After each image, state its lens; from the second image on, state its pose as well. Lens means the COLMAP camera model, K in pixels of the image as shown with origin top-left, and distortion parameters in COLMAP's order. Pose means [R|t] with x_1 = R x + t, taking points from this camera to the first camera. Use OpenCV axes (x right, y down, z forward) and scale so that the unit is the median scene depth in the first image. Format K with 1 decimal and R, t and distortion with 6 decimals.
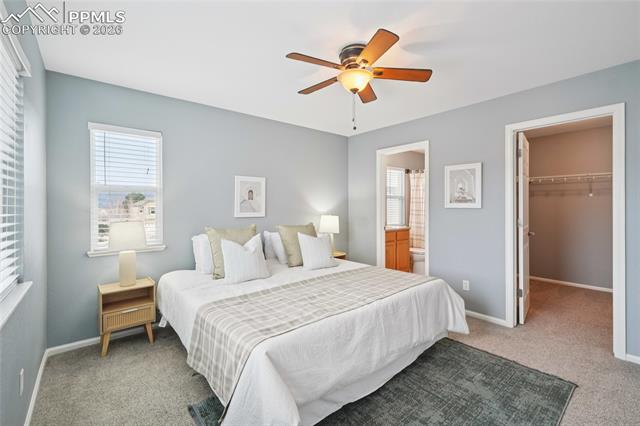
lens RADIAL K [[296.0, 0, 329.9], [0, 296.0, 195.6], [0, 0, 1]] dist [-0.028494, -0.000232]
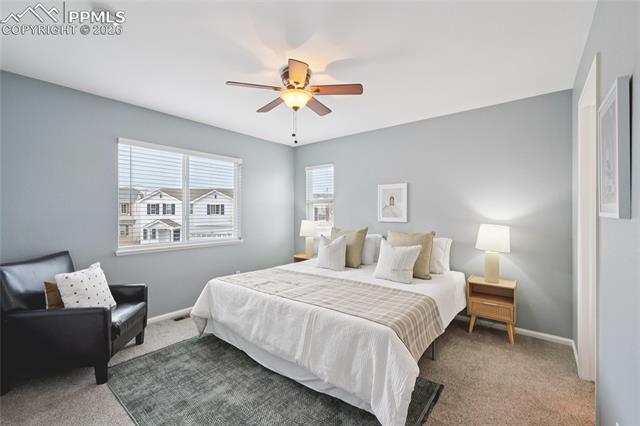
lens RADIAL K [[278.7, 0, 321.4], [0, 278.7, 211.5], [0, 0, 1]] dist [-0.002486, -0.000188]
pose [[0.136818, 0.000062, -0.990596, 0.853242], [0.040591, 0.999160, 0.005669, 0.022850], [0.989764, -0.040984, 0.136700, 0.710674]]
